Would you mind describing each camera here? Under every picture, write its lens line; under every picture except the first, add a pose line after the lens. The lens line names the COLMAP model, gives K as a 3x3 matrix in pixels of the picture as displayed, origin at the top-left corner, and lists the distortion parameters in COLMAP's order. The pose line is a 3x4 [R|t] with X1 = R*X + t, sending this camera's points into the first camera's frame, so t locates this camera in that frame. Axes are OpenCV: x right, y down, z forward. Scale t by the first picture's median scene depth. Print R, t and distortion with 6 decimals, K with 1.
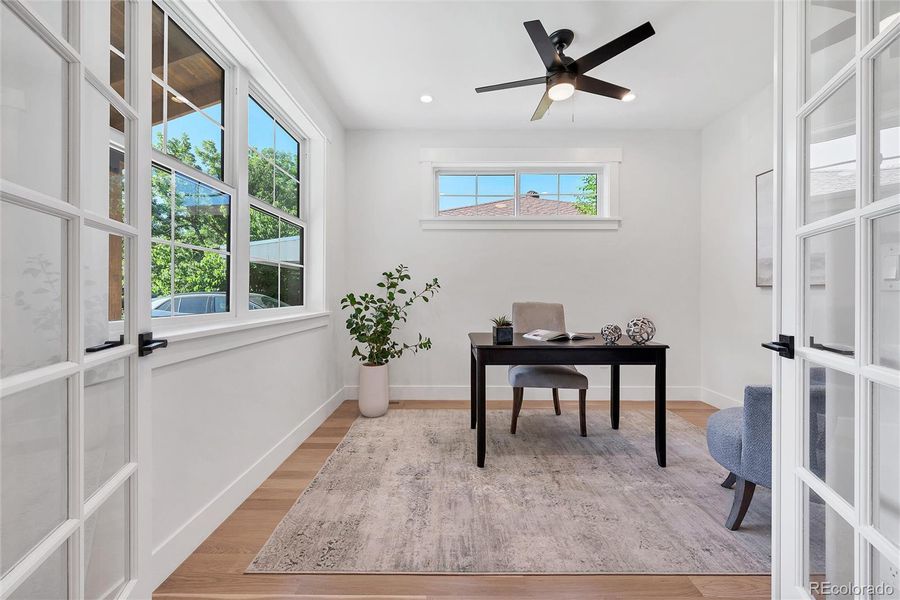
lens RADIAL K [[360.0, 0, 447.9], [0, 360.0, 293.0], [0, 0, 1]] dist [0.000973, 0.000076]
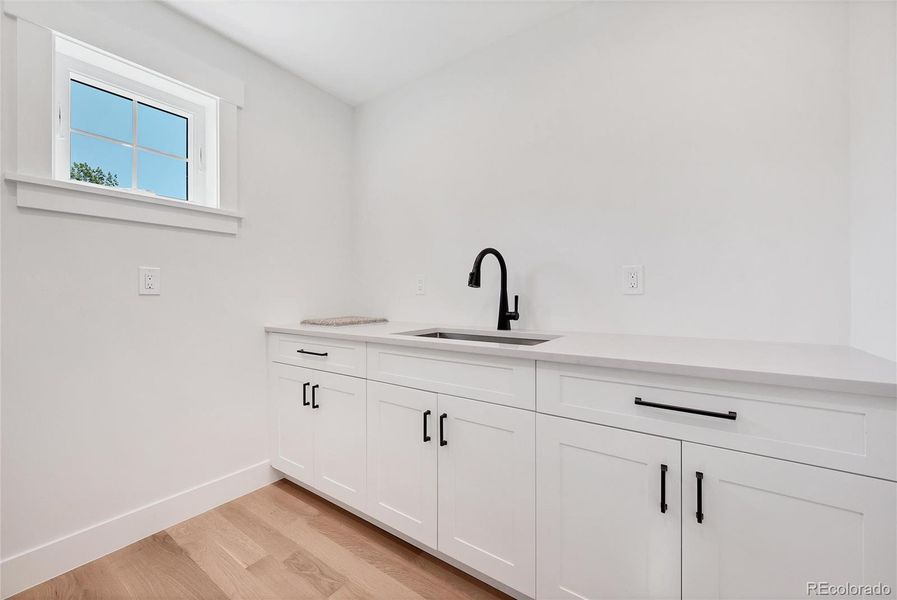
lens RADIAL K [[358.8, 0, 443.4], [0, 358.8, 298.0], [0, 0, 1]] dist [0.000973, 0.000076]
pose [[0.572856, -0.004291, 0.819645, 0.225345], [0.003867, 0.999989, 0.002532, -0.087581], [-0.819647, 0.001719, 0.572867, 0.473450]]
